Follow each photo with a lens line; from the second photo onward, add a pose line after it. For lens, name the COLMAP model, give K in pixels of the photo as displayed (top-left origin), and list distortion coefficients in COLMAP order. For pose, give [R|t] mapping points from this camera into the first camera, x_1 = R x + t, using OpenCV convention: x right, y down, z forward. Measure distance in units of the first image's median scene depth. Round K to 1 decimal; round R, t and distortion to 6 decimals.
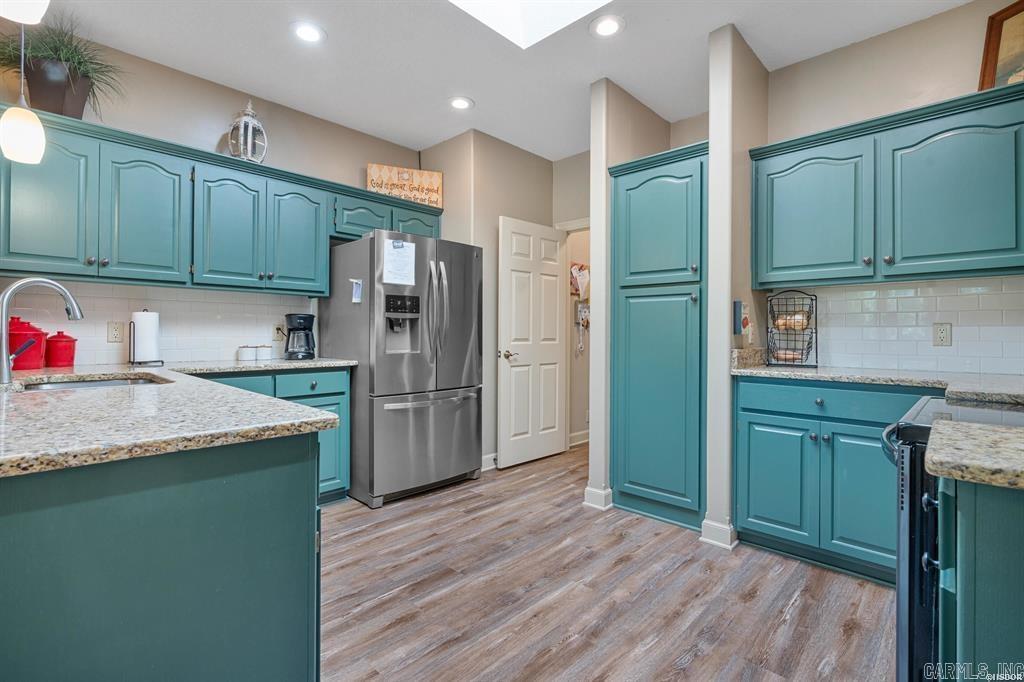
lens RADIAL K [[471.6, 0, 516.1], [0, 471.6, 332.5], [0, 0, 1]] dist [-0.001817, 0.000350]
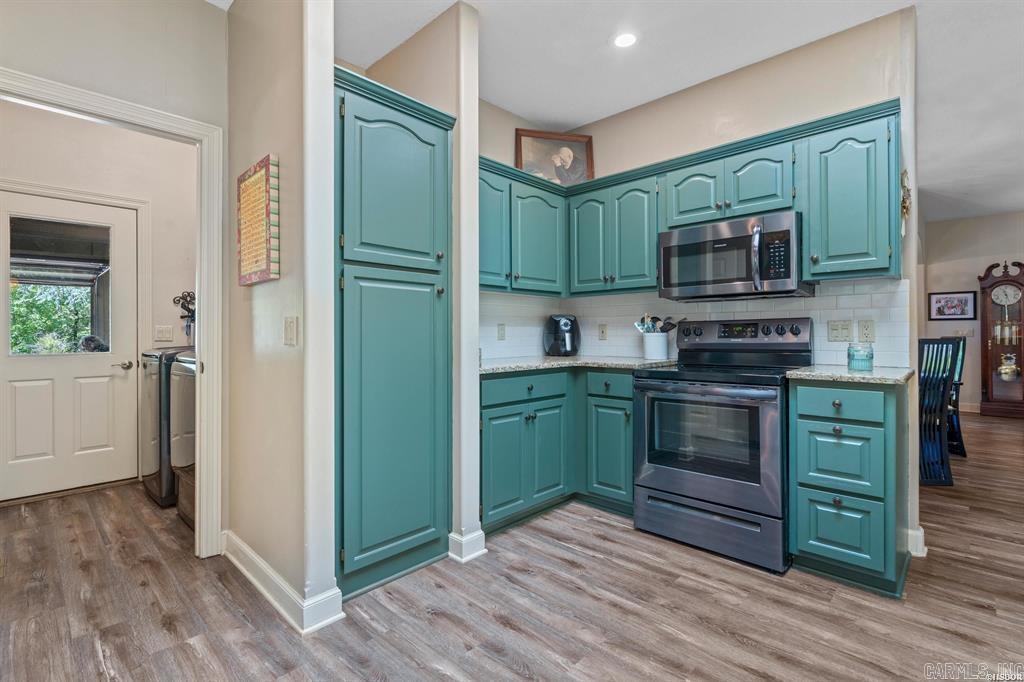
lens RADIAL K [[471.6, 0, 516.1], [0, 471.6, 332.5], [0, 0, 1]] dist [-0.001817, 0.000350]
pose [[0.002687, -0.002620, 0.999993, -0.465312], [0.000032, 0.999997, 0.002620, 0.001664], [-0.999996, 0.000025, 0.002687, 0.830689]]
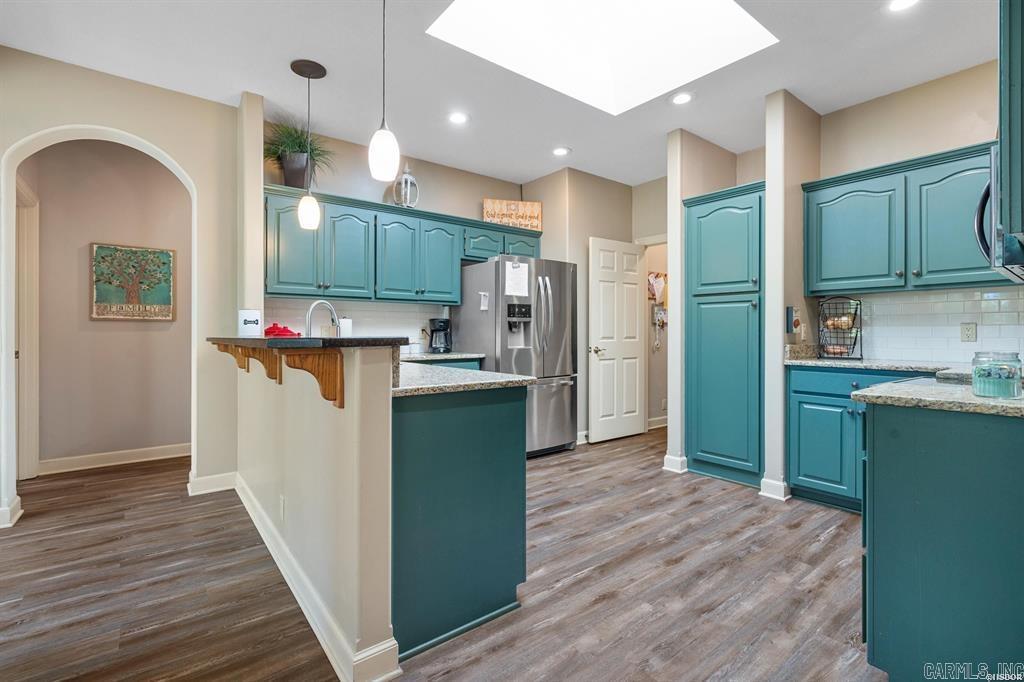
lens RADIAL K [[470.3, 0, 512.9], [0, 470.3, 331.9], [0, 0, 1]] dist [-0.000866, 0.000083]
pose [[0.989264, -0.004513, -0.146067, -0.076346], [0.004608, 0.999989, 0.000309, -0.002478], [0.146064, -0.000979, 0.989275, -0.330772]]
